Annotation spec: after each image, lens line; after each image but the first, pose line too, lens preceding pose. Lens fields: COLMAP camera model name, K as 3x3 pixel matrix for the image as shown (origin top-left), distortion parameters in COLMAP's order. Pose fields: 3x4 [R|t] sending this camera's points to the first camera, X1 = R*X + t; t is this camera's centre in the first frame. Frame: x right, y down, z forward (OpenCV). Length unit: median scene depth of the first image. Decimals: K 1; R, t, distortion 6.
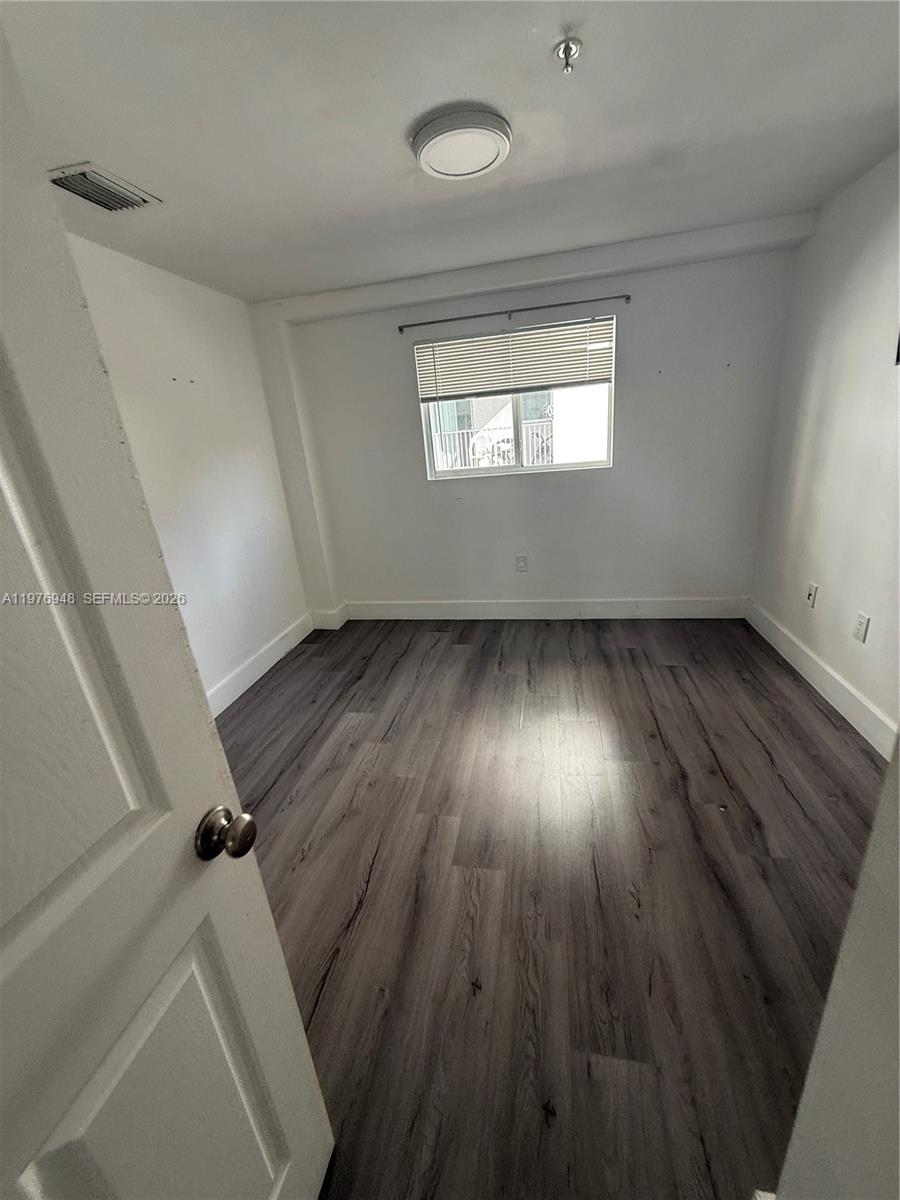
lens RADIAL K [[479.6, 0, 451.7], [0, 479.6, 599.4], [0, 0, 1]] dist [0.000091, 0.000031]
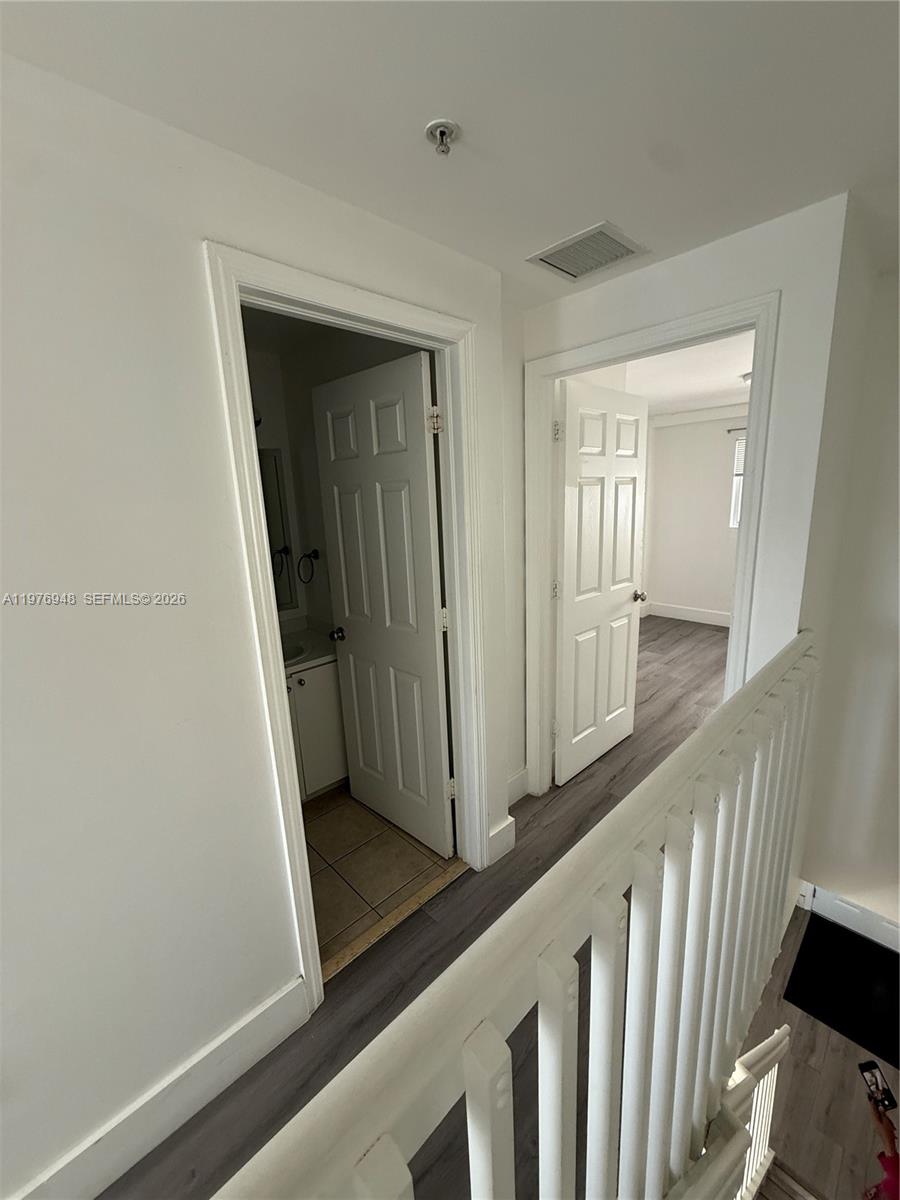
lens RADIAL K [[479.6, 0, 451.9], [0, 479.6, 601.0], [0, 0, 1]] dist [0.000091, 0.000031]
pose [[0.820097, 0.175903, -0.544517, 0.122375], [-0.220640, 0.975202, -0.017273, 0.245850], [0.527976, 0.134308, 0.838572, -0.858687]]
